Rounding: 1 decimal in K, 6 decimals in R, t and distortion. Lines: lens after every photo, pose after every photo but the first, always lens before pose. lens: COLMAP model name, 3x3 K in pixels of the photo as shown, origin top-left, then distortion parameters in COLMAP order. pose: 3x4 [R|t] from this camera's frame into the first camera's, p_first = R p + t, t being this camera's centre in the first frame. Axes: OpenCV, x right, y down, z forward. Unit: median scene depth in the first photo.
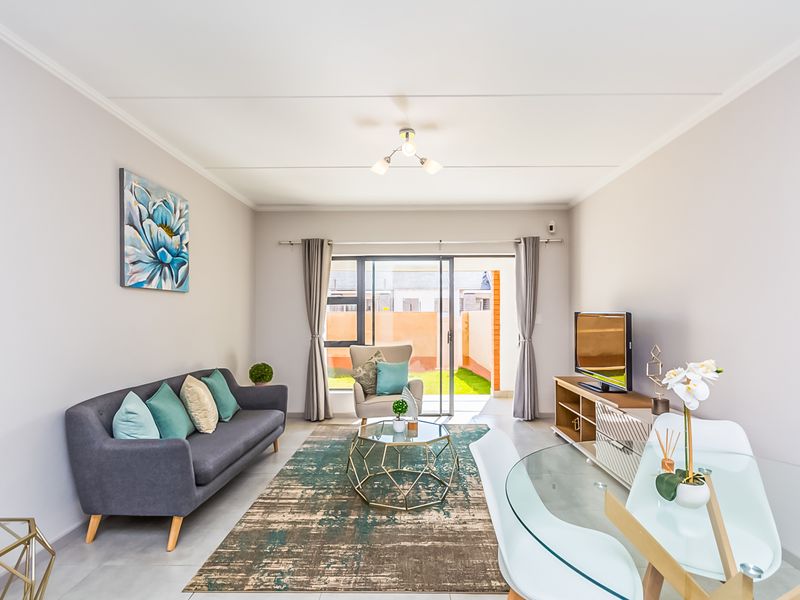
lens RADIAL K [[399.3, 0, 410.9], [0, 399.3, 304.0], [0, 0, 1]] dist [0.002444, 0.000854]
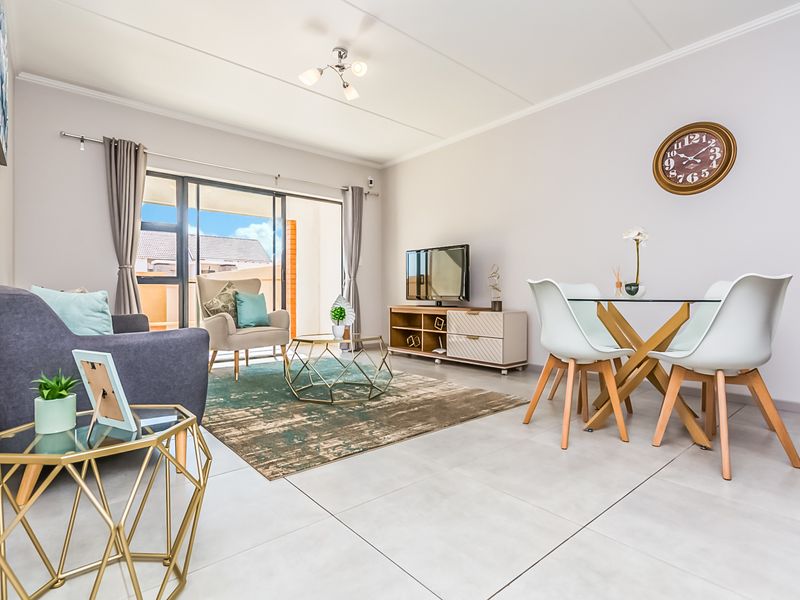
lens RADIAL K [[413.6, 0, 397.6], [0, 413.6, 285.7], [0, 0, 1]] dist [0.000361, 0.000196]
pose [[0.761107, 0.014617, 0.648462, -0.572548], [-0.017846, 0.999839, -0.001592, 0.172579], [-0.648381, -0.010361, 0.761245, 0.079148]]
